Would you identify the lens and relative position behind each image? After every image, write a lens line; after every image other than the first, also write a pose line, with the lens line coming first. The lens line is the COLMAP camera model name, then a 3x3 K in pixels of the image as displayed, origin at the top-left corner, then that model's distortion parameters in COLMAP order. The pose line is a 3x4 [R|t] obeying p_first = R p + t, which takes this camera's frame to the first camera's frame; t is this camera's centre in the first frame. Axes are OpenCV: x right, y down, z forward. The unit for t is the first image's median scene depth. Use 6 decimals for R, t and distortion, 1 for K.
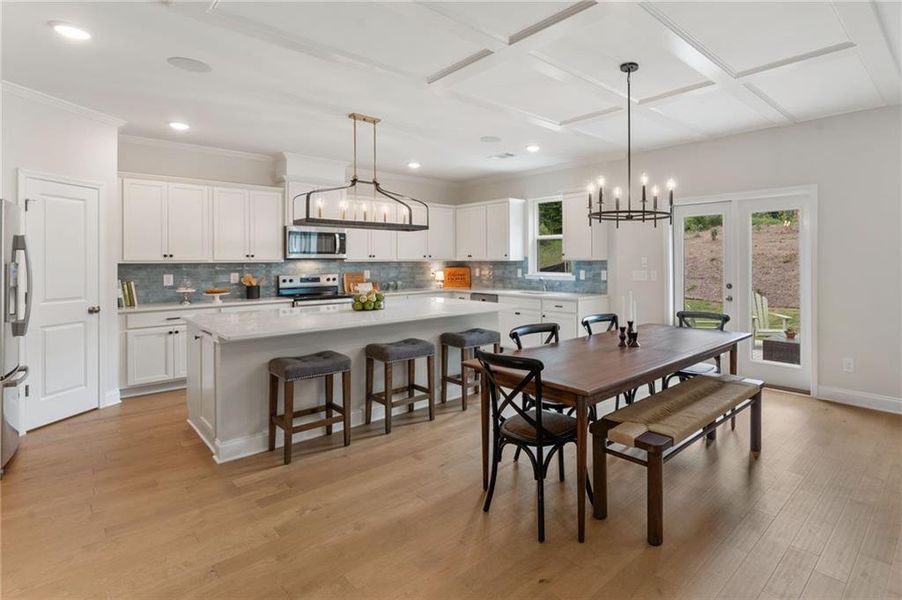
lens RADIAL K [[452.9, 0, 568.9], [0, 452.9, 259.5], [0, 0, 1]] dist [0.000277, 0.000636]
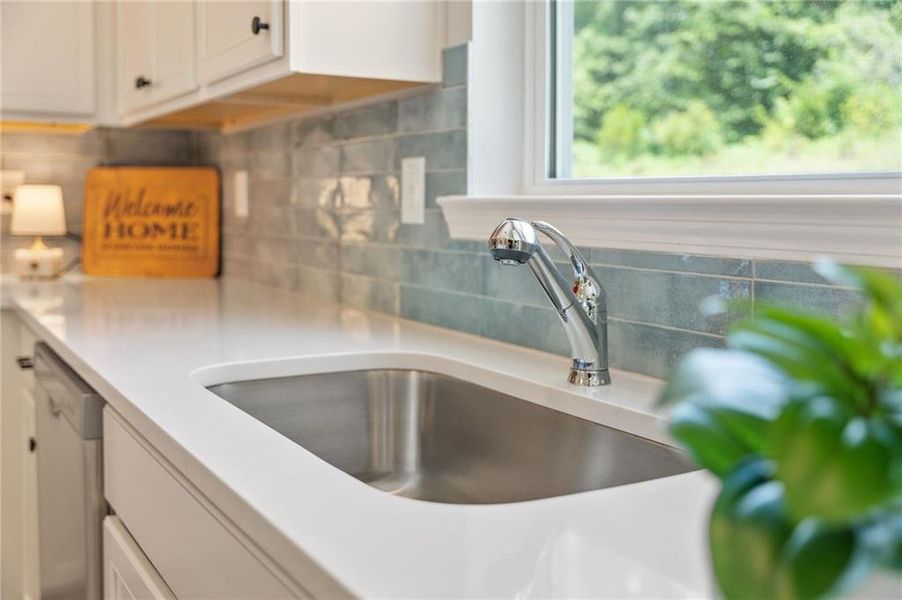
lens RADIAL K [[918.5, 0, 451.3], [0, 918.5, 261.7], [0, 0, 1]] dist [0.008076, 0.009895]
pose [[0.953394, 0.027948, -0.300431, -0.024798], [-0.008845, 0.997862, 0.064758, 0.038001], [0.301599, -0.059082, 0.951603, 0.863921]]
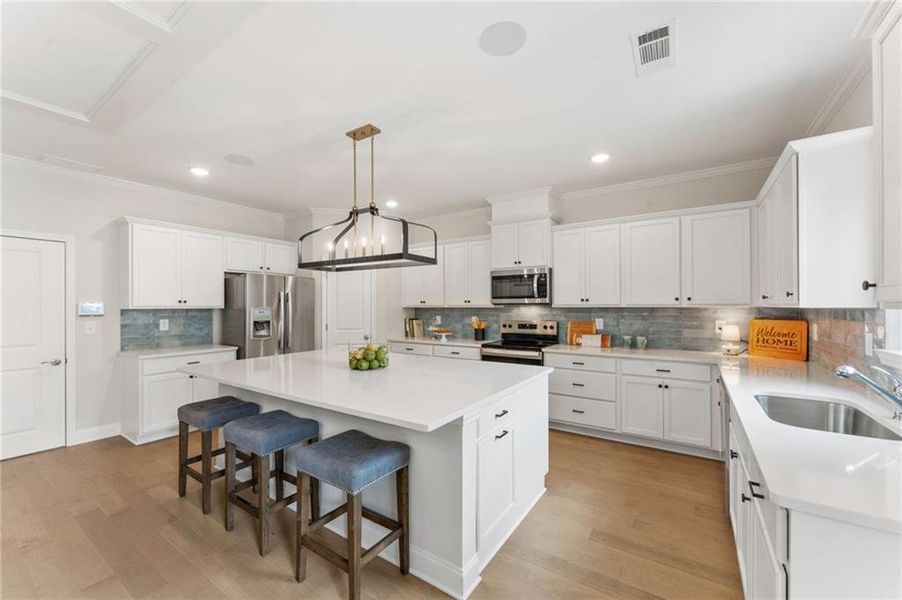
lens RADIAL K [[361.5, 0, 449.7], [0, 361.5, 306.7], [0, 0, 1]] dist [-0.000457, -0.000019]
pose [[0.128409, 0.005439, -0.991706, 0.144068], [-0.000053, 0.999985, 0.005478, 0.000428], [0.991721, -0.000650, 0.128407, 0.731107]]
